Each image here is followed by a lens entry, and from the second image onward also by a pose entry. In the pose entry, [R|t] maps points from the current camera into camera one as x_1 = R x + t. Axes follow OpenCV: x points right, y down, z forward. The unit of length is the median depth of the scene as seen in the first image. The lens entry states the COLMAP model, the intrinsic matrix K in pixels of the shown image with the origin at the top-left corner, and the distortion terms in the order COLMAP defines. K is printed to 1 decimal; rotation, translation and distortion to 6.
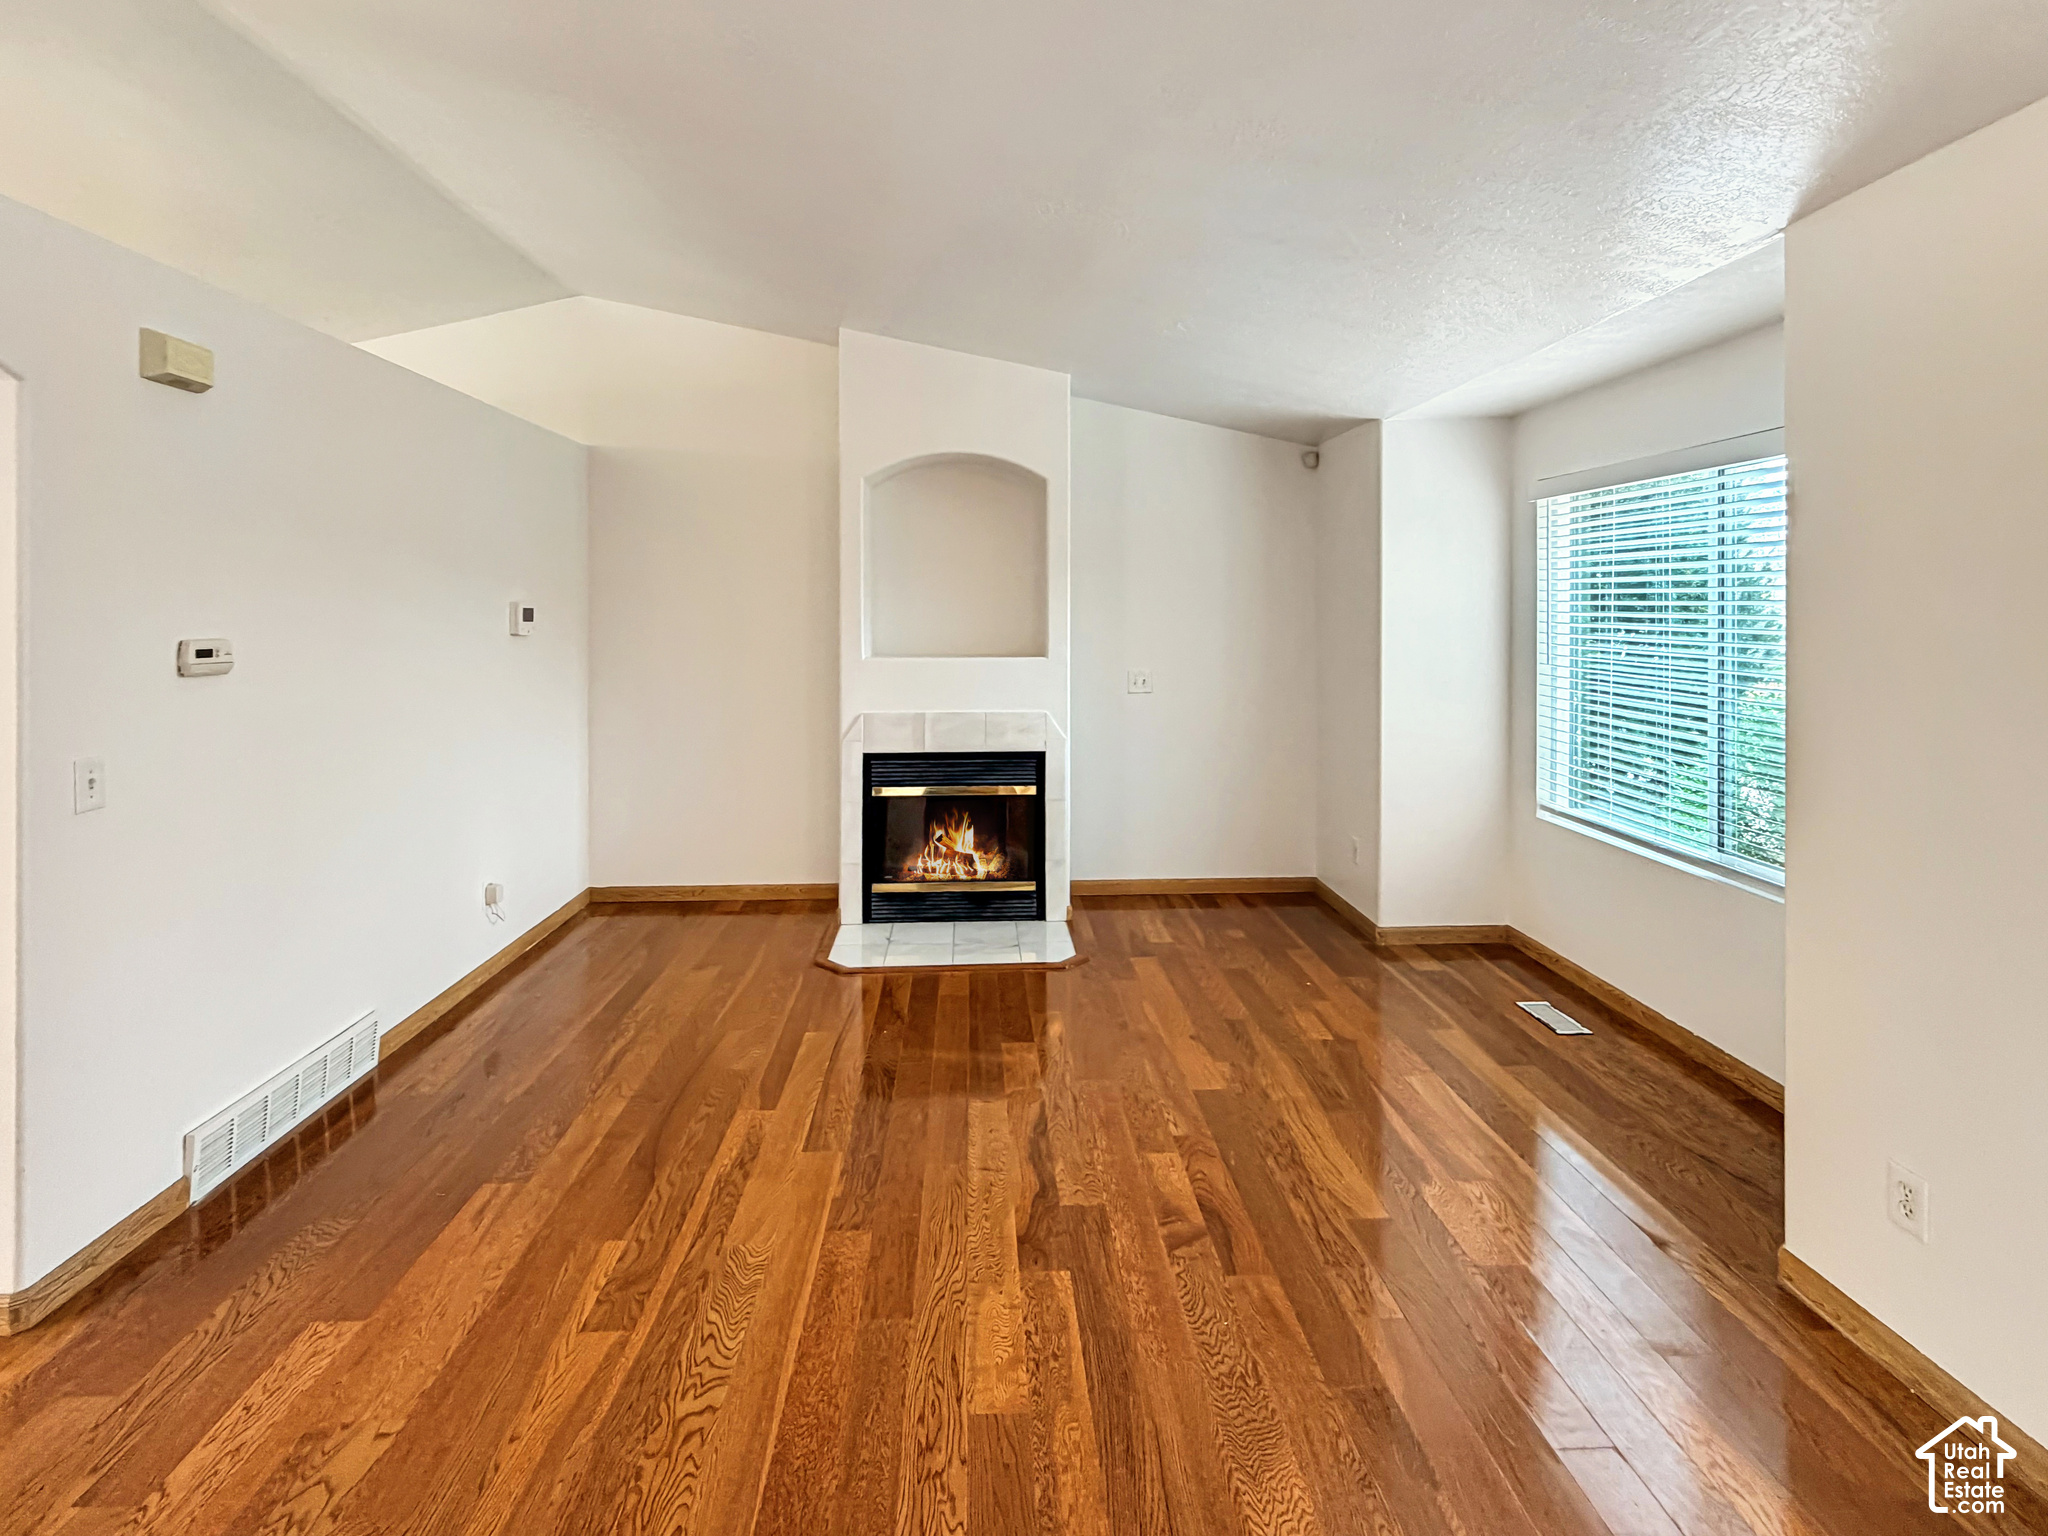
lens RADIAL K [[946.4, 0, 1012.6], [0, 946.4, 615.0], [0, 0, 1]] dist [-0.000168, -0.000004]
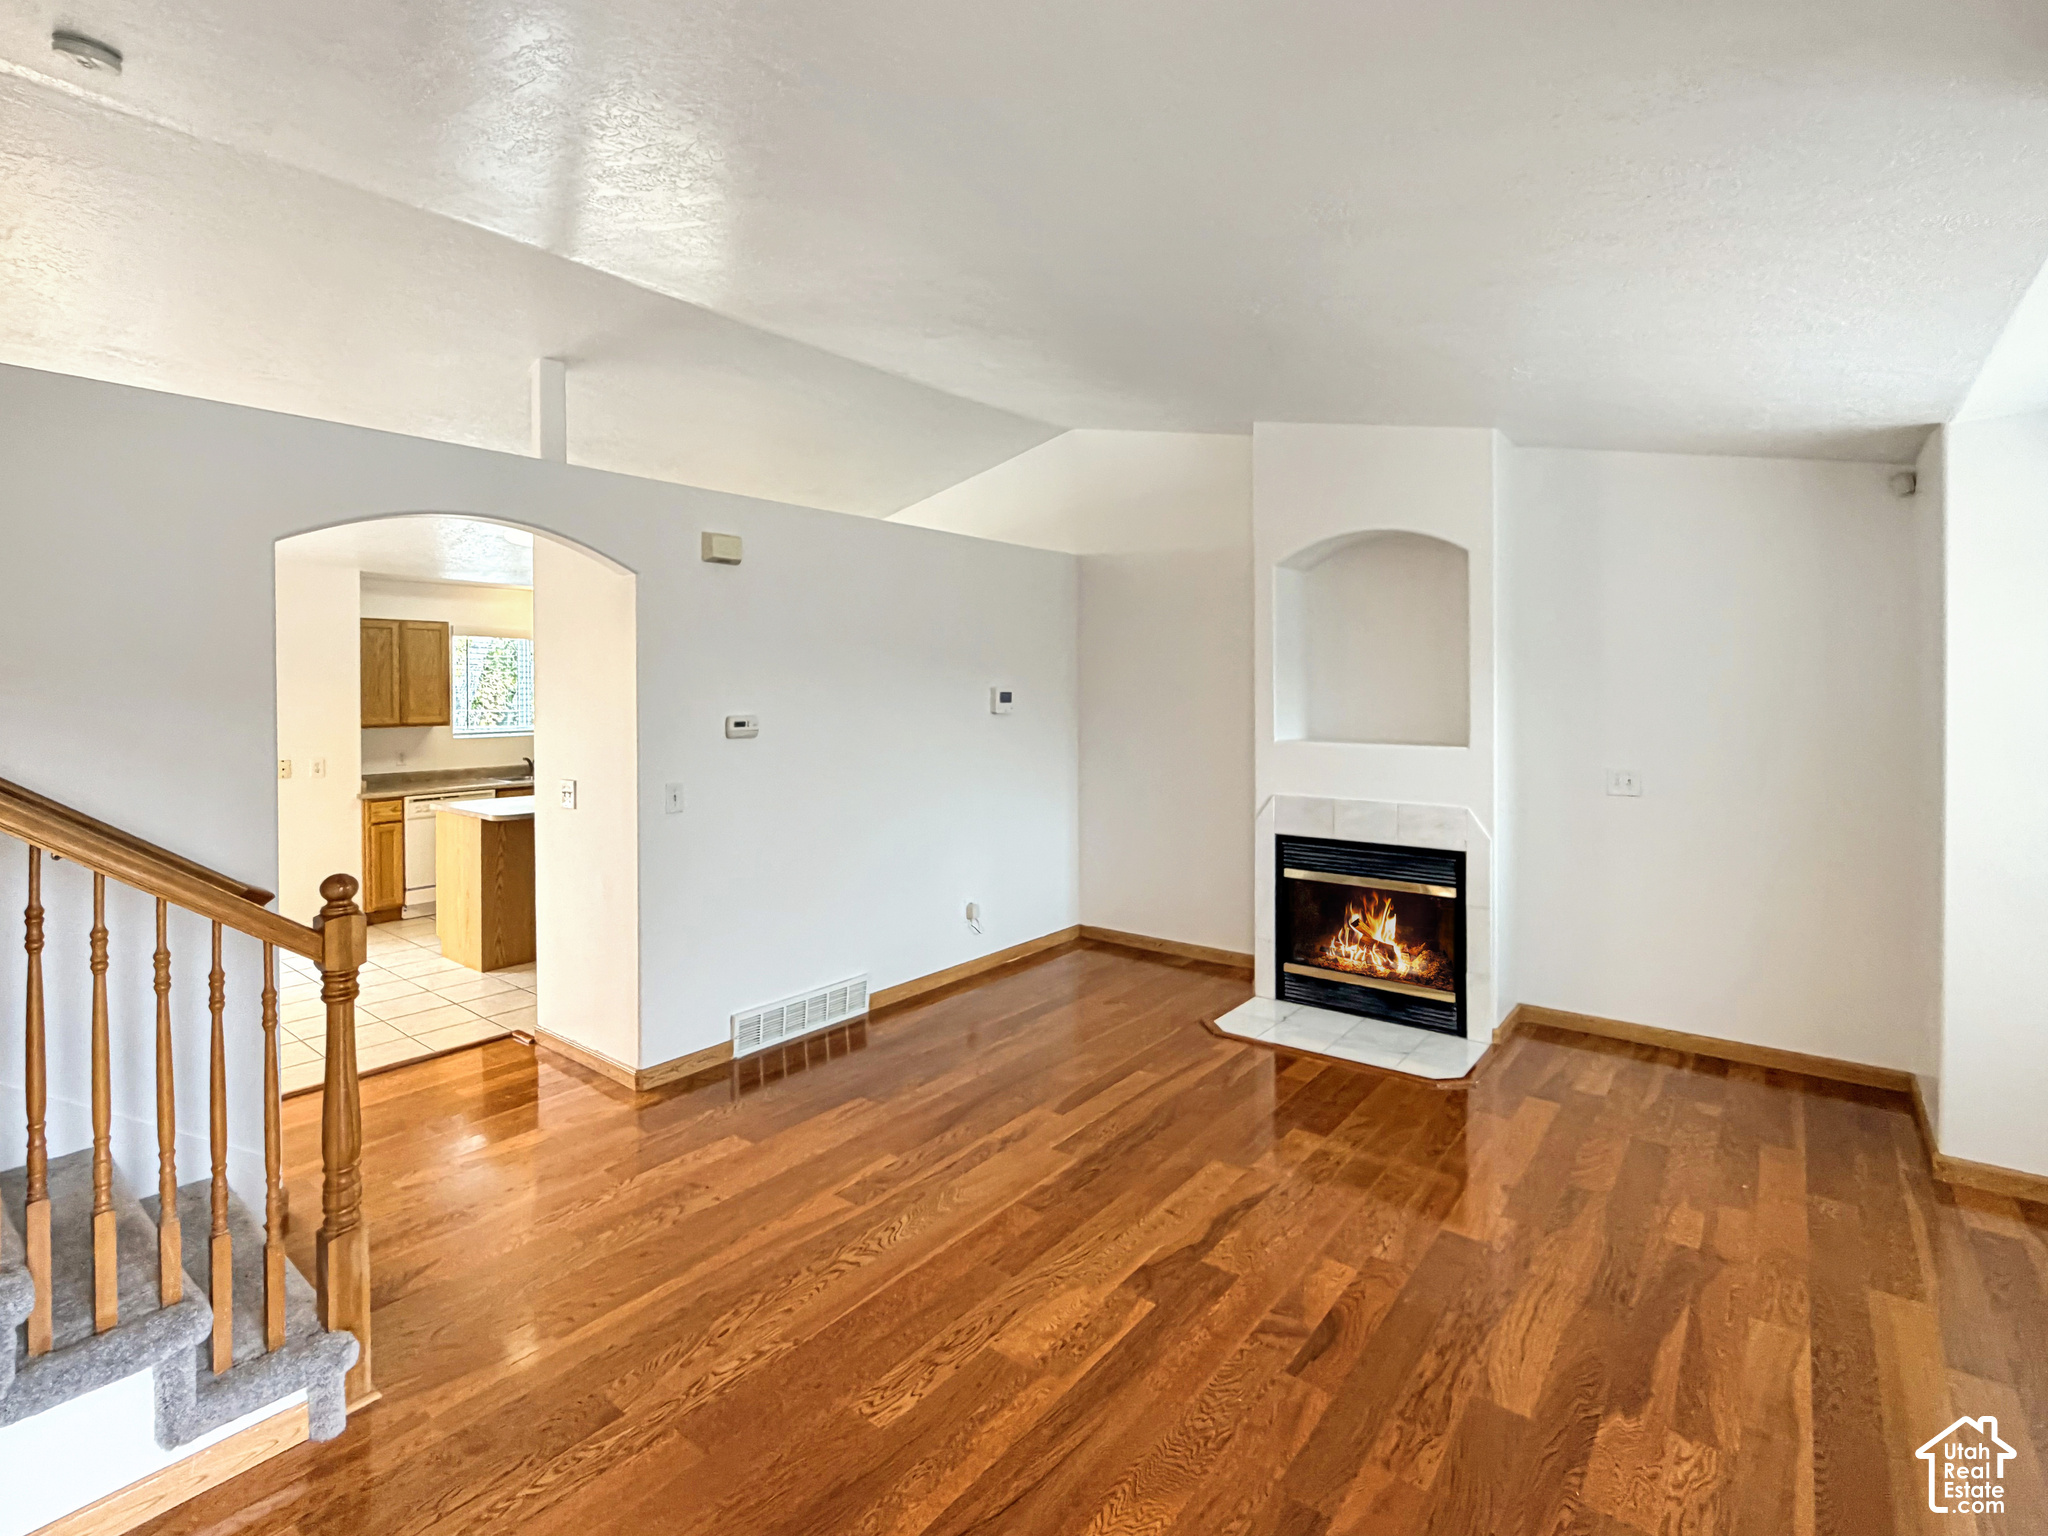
lens RADIAL K [[977.6, 0, 1023.5], [0, 977.6, 692.8], [0, 0, 1]] dist [-0.001549, 0.000117]
pose [[0.759973, 0.003090, -0.649947, 0.532371], [-0.000027, 0.999989, 0.004723, -0.018950], [0.649954, -0.003572, 0.759965, 0.030156]]
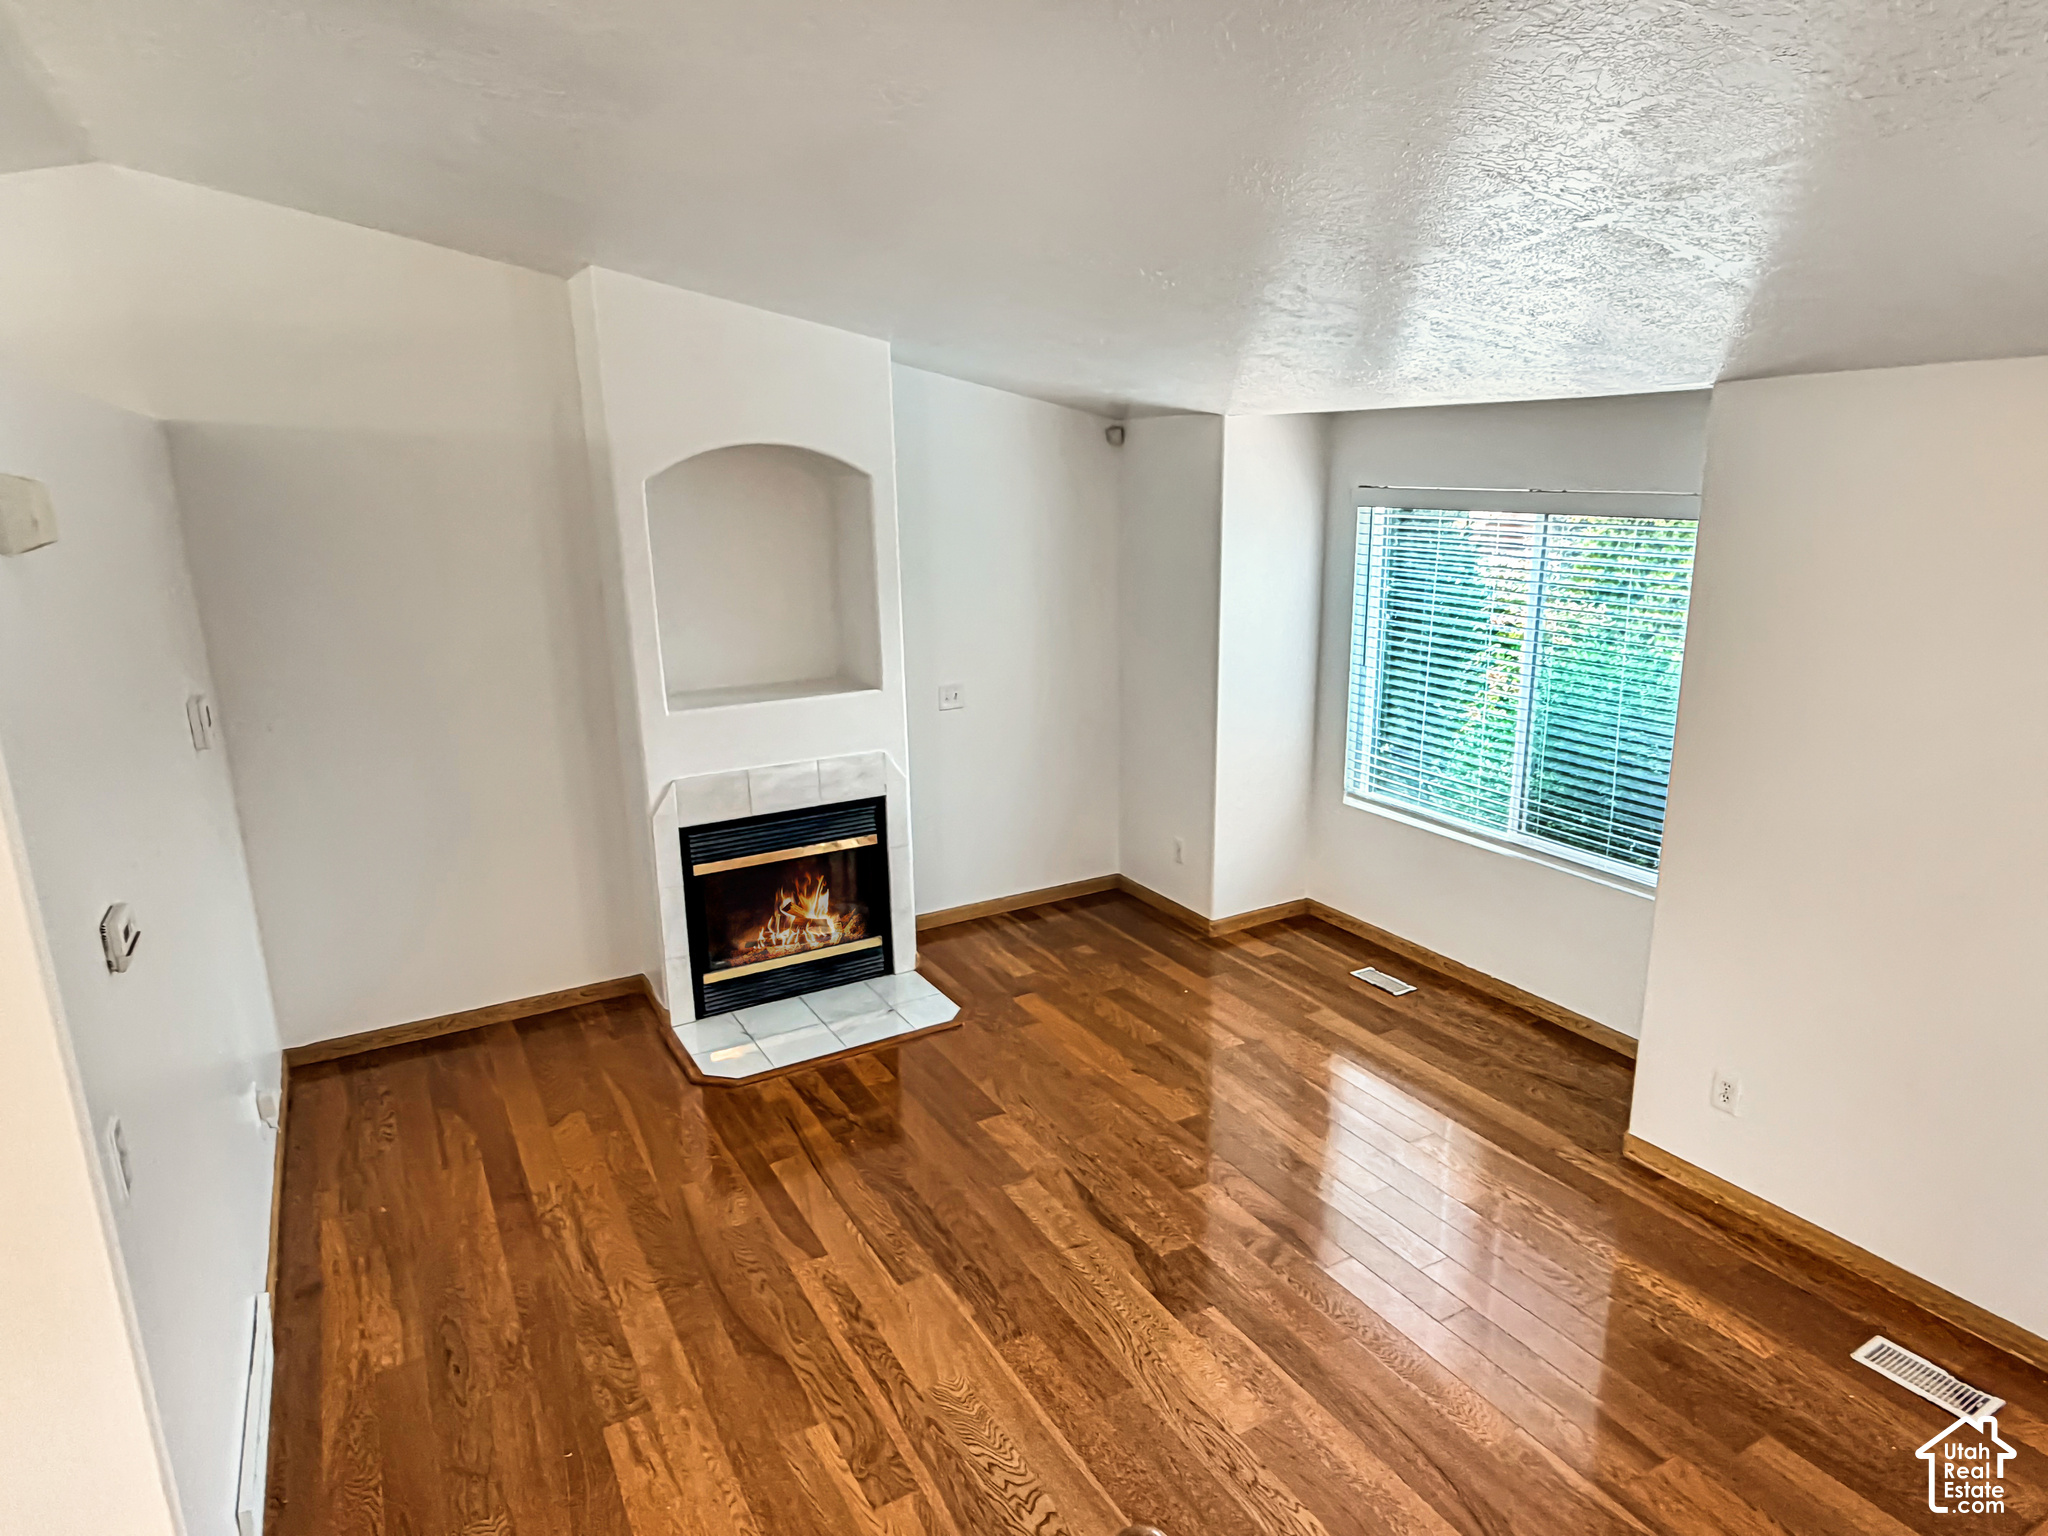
lens RADIAL K [[1194.6, 0, 1024.0], [0, 1194.6, 768.0], [0, 0, 1]] dist [-0.002674, -0.000553]
pose [[0.890539, -0.121796, 0.438299, -0.558474], [0.014663, 0.970677, 0.239941, -0.242584], [-0.454671, -0.207250, 0.866211, -0.026541]]
